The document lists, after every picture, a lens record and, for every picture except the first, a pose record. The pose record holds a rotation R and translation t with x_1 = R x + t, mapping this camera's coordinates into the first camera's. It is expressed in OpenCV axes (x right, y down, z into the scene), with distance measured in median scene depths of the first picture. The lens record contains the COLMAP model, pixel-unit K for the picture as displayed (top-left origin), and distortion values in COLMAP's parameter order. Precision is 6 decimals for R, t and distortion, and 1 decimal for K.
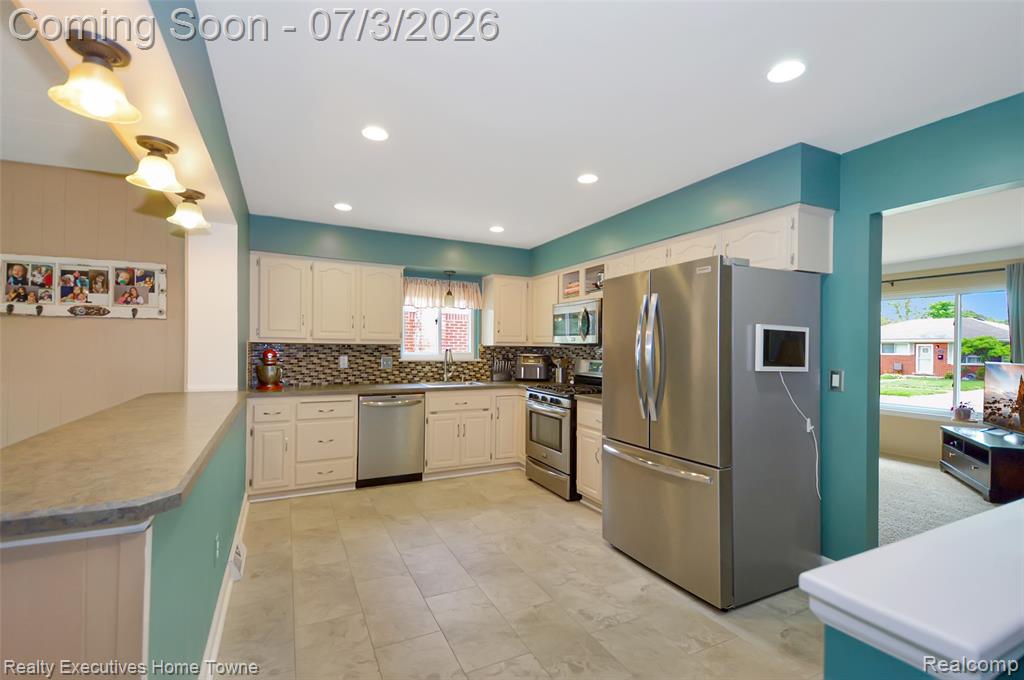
lens RADIAL K [[454.9, 0, 514.4], [0, 454.9, 342.2], [0, 0, 1]] dist [0.013937, -0.003411]
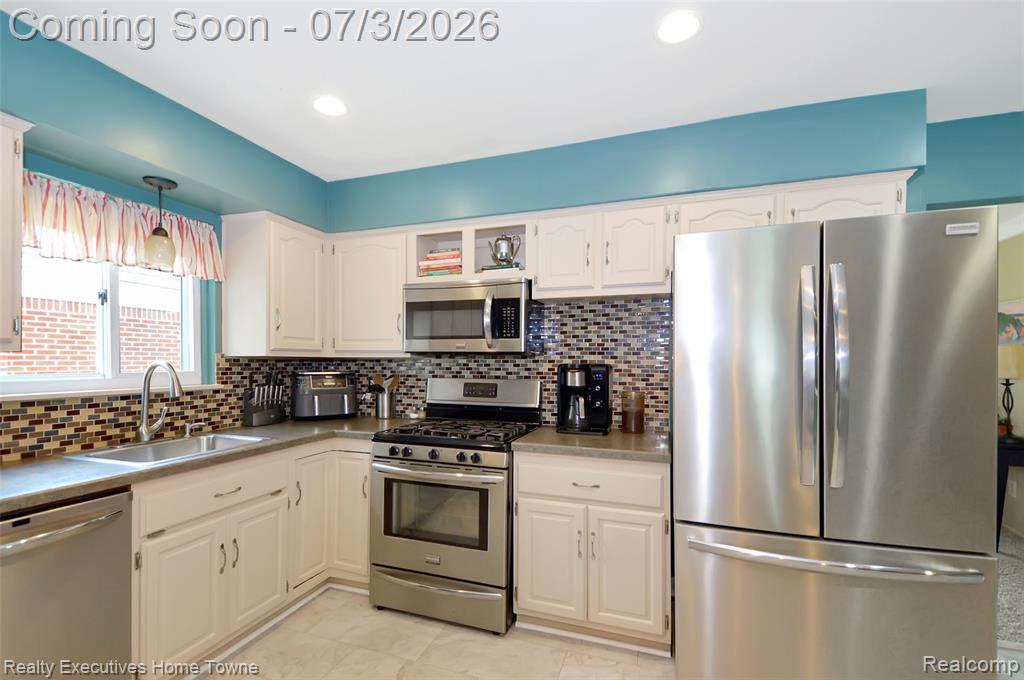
lens RADIAL K [[454.9, 0, 506.8], [0, 454.9, 357.8], [0, 0, 1]] dist [0.013937, -0.003411]
pose [[0.714968, -0.003625, 0.699148, -0.210355], [-0.003721, 0.999953, 0.008989, 0.003592], [-0.699147, -0.009028, 0.714921, 0.470154]]
